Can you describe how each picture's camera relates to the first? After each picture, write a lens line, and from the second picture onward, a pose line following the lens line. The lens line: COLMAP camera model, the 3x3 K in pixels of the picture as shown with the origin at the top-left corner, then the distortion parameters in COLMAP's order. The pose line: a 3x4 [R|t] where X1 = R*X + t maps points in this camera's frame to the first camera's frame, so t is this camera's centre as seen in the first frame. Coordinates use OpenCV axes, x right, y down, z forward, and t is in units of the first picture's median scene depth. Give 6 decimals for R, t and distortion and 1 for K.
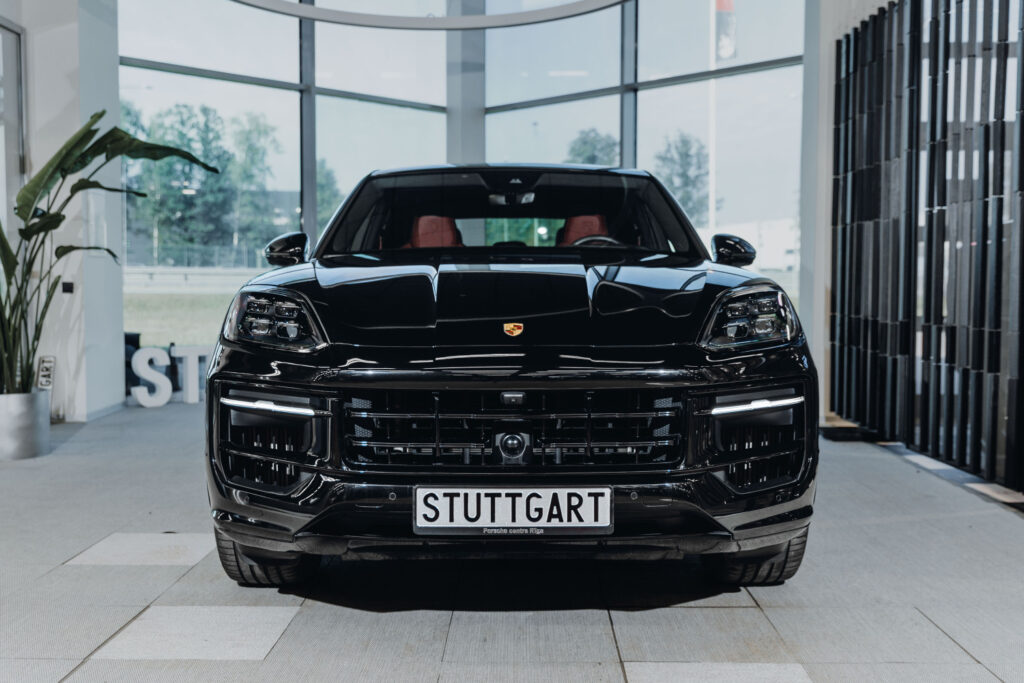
lens RADIAL K [[1034.8, 0, 512.0], [0, 1034.8, 341.5], [0, 0, 1]] dist [-0.098516, 0.235121]
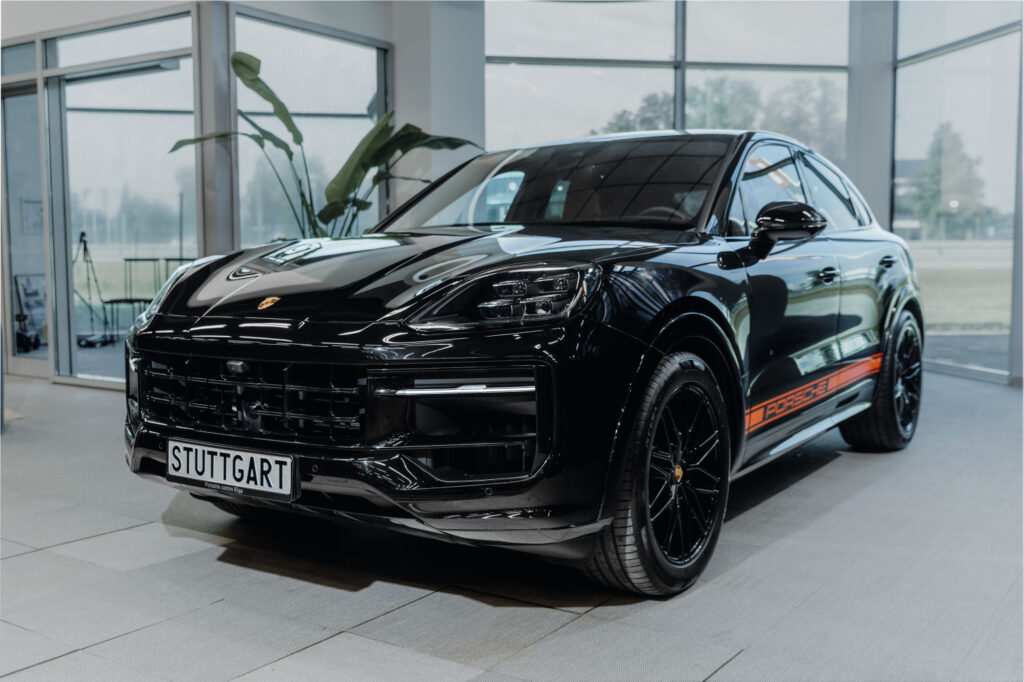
lens RADIAL K [[1034.8, 0, 512.0], [0, 1034.8, 341.0], [0, 0, 1]] dist [-0.098516, 0.235121]
pose [[0.819419, 0.036383, -0.572039, 0.866181], [-0.022424, 0.999254, 0.031434, -0.012923], [0.572756, -0.012930, 0.819624, 0.283031]]
